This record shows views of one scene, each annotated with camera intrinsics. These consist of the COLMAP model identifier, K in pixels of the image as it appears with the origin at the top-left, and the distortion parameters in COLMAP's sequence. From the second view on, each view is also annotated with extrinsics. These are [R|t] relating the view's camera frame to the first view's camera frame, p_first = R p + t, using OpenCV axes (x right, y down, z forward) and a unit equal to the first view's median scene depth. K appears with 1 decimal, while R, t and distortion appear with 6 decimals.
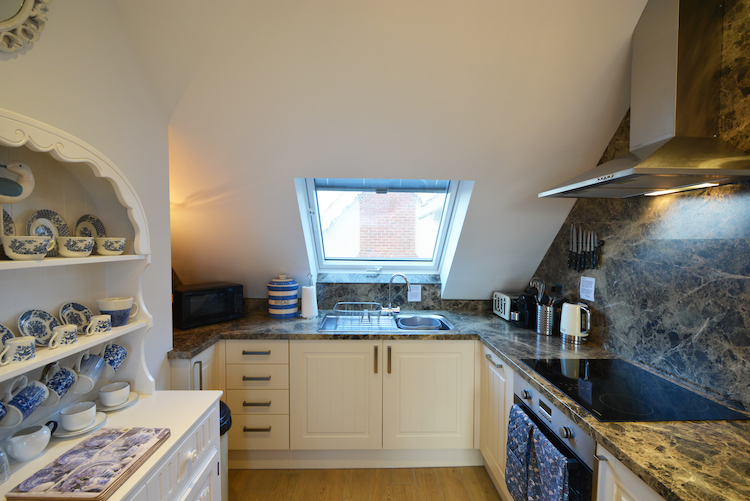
lens RADIAL K [[344.6, 0, 374.4], [0, 344.6, 254.9], [0, 0, 1]] dist [-0.001756, -0.000233]
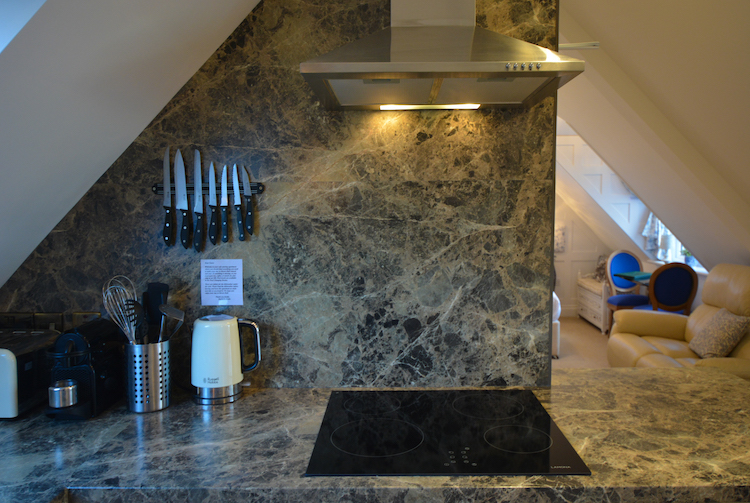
lens RADIAL K [[588.1, 0, 374.5], [0, 588.1, 244.0], [0, 0, 1]] dist [0.000251, -0.000966]
pose [[0.026363, -0.075609, 0.996789, -0.260683], [0.046143, 0.996165, 0.074342, -0.010916], [-0.998587, 0.044035, 0.029751, 0.979832]]
